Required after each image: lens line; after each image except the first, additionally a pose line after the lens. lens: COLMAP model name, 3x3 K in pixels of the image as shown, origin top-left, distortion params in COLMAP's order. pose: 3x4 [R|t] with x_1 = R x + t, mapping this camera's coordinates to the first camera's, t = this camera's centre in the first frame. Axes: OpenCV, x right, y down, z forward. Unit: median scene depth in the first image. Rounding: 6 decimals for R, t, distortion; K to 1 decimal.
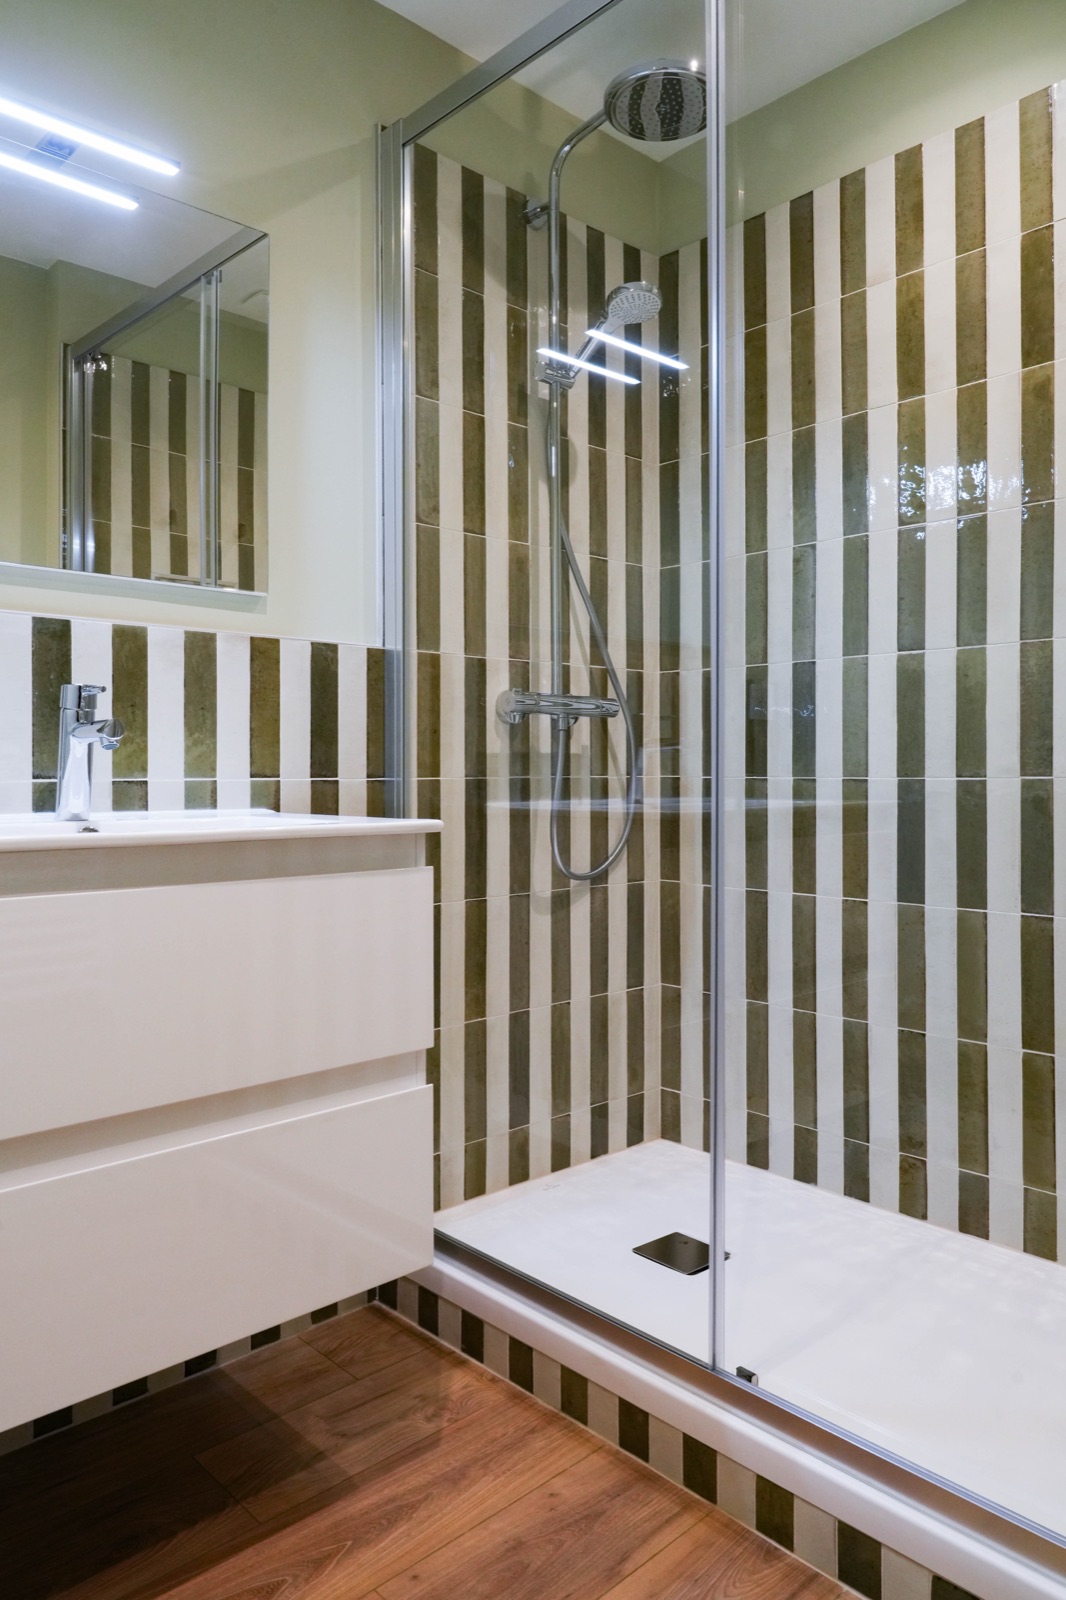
lens RADIAL K [[1109.3, 0, 532.9], [0, 1109.3, 792.3], [0, 0, 1]] dist [-0.000232, -0.000083]
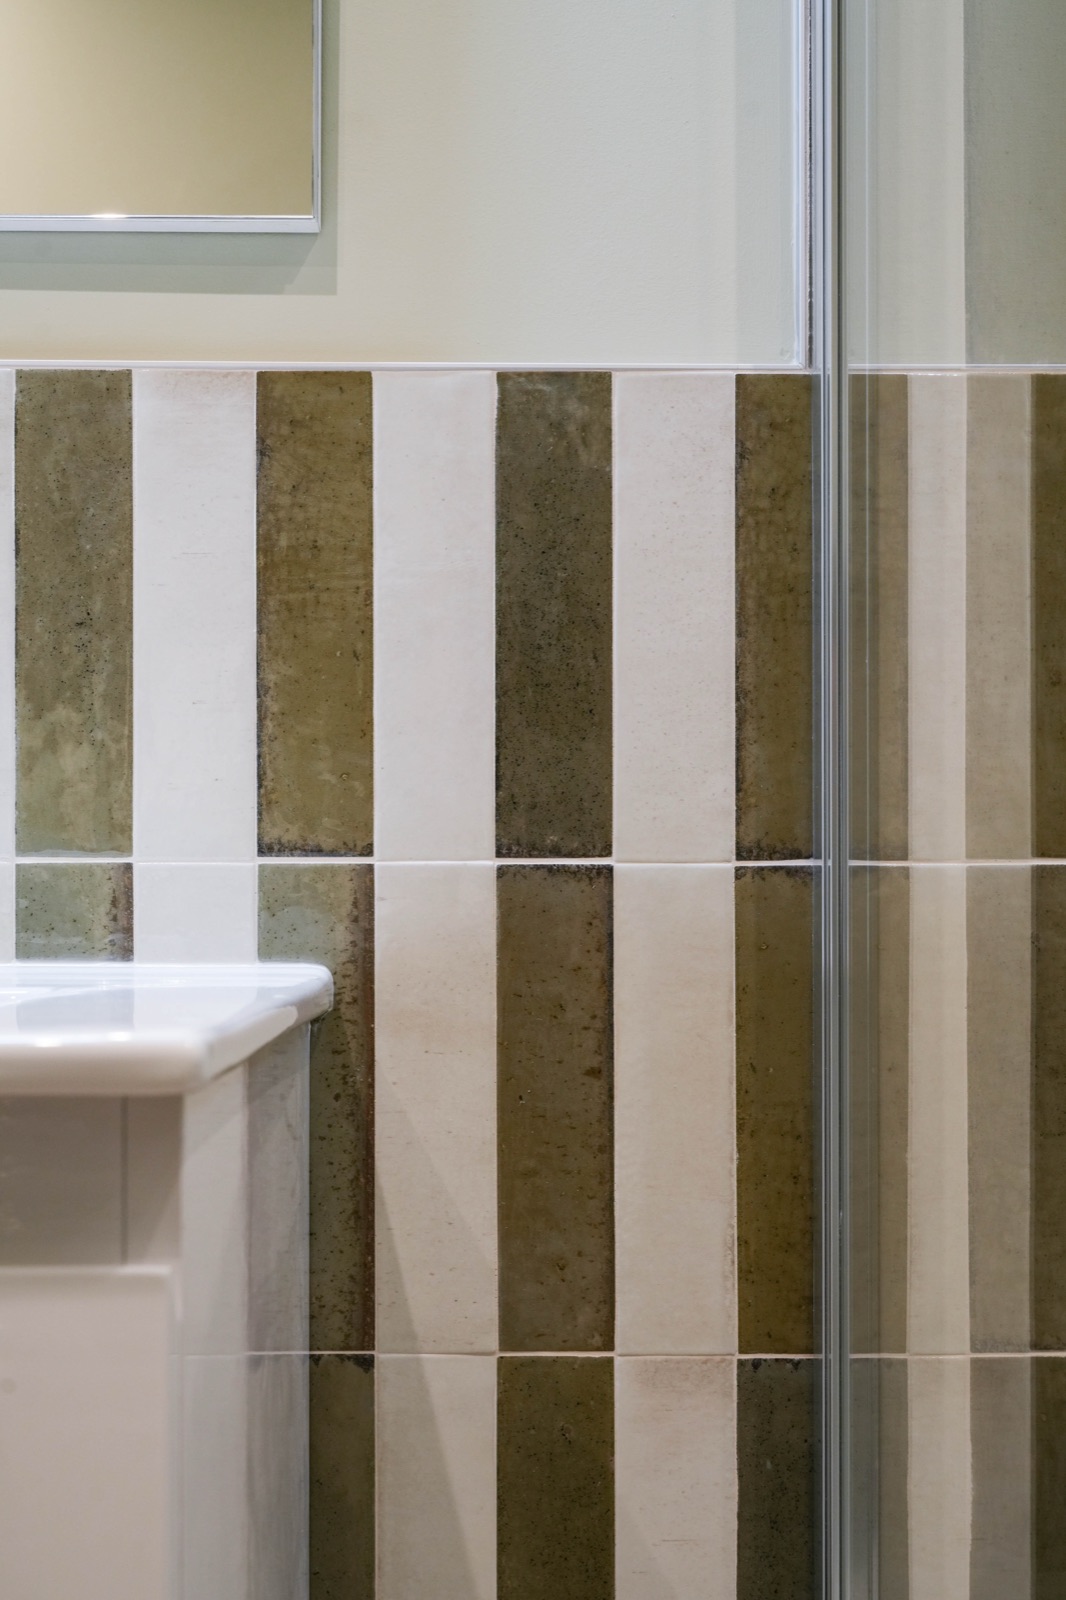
lens RADIAL K [[3490.4, 0, 532.9], [0, 3490.4, 800.6], [0, 0, 1]] dist [0.336271, 0.000000]
pose [[0.733078, -0.006751, -0.680111, 0.418096], [-0.013147, 0.999623, -0.024093, -0.006315], [0.680017, 0.026603, 0.732713, 0.368848]]
